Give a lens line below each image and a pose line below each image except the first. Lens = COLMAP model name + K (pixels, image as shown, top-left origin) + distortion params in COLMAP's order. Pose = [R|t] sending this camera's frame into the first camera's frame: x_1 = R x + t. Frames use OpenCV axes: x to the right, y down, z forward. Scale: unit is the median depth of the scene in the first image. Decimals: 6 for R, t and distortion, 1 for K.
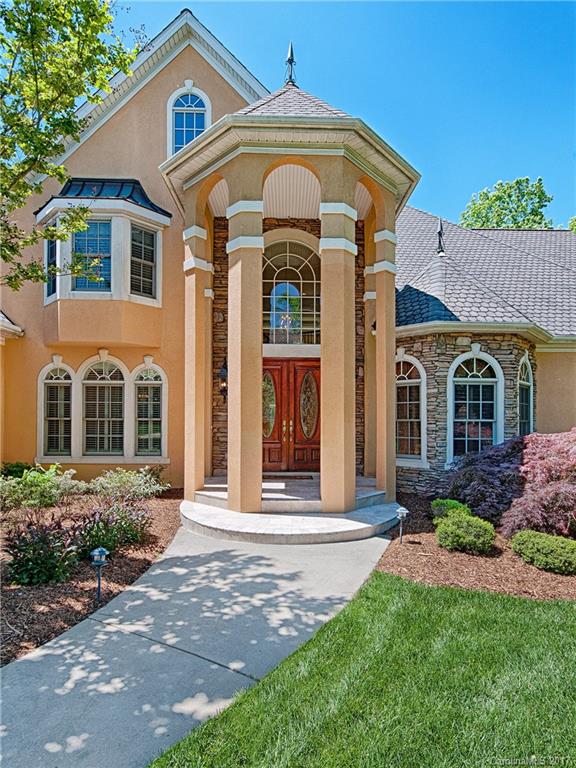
lens RADIAL K [[437.5, 0, 286.9], [0, 437.5, 422.4], [0, 0, 1]] dist [0.000563, 0.000844]
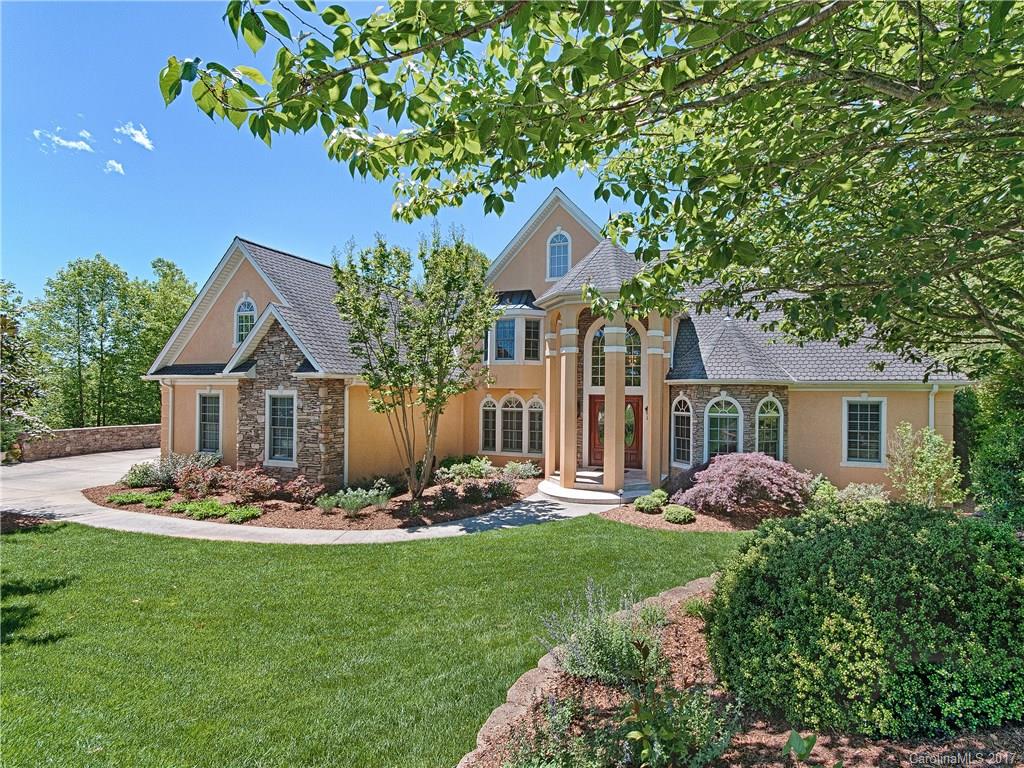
lens RADIAL K [[501.5, 0, 512.0], [0, 501.5, 384.0], [0, 0, 1]] dist [-0.000281, 0.000290]
pose [[0.891684, -0.017386, -0.452324, 0.486448], [0.001150, 0.999346, -0.036144, -0.122049], [0.452656, 0.031709, 0.891121, -0.780245]]
